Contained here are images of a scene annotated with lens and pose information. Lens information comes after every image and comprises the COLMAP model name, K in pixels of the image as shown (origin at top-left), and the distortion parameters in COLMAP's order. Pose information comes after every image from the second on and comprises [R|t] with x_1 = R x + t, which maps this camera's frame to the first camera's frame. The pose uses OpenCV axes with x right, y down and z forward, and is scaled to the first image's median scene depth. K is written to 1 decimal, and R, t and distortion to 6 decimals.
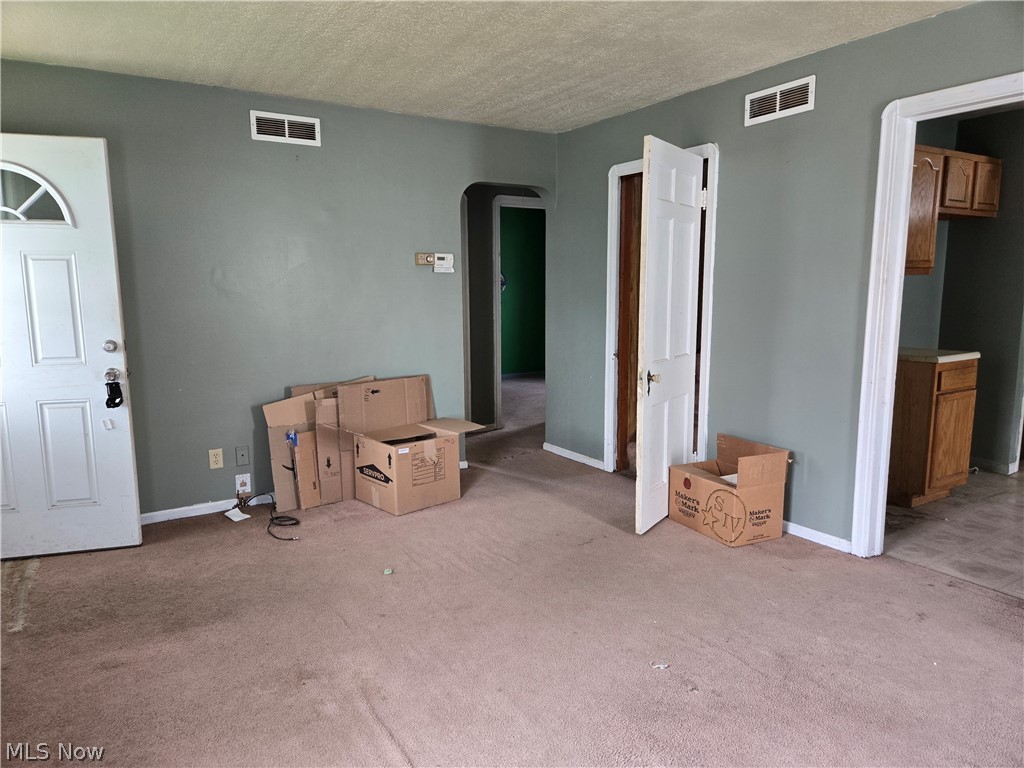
lens RADIAL K [[686.7, 0, 504.9], [0, 686.7, 398.7], [0, 0, 1]] dist [0.078029, -0.062939]
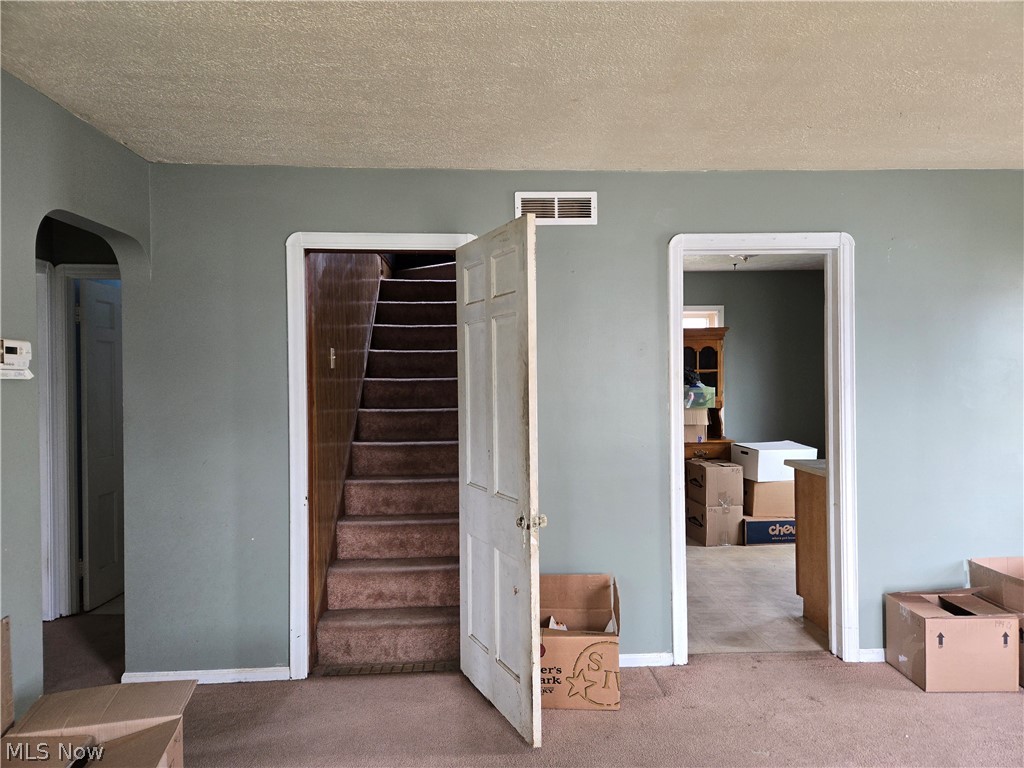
lens RADIAL K [[686.7, 0, 521.4], [0, 686.7, 377.8], [0, 0, 1]] dist [0.078029, -0.062939]
pose [[0.484206, 0.000598, 0.874954, -0.447722], [0.146645, 0.985799, -0.081829, -0.123383], [-0.862577, 0.167930, 0.477242, 0.618644]]
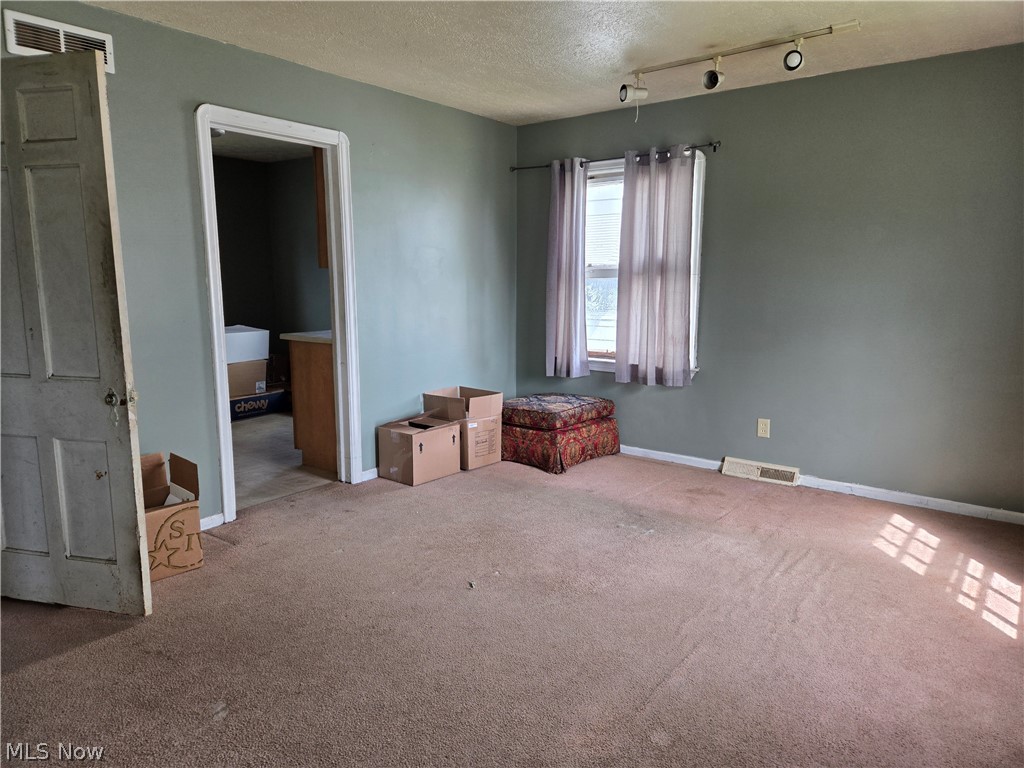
lens RADIAL K [[686.7, 0, 520.8], [0, 686.7, 378.3], [0, 0, 1]] dist [0.078029, -0.062939]
pose [[-0.357247, -0.133189, 0.924465, -0.588272], [0.153911, 0.967855, 0.198917, -0.127351], [-0.921241, 0.213348, -0.325265, 0.842530]]
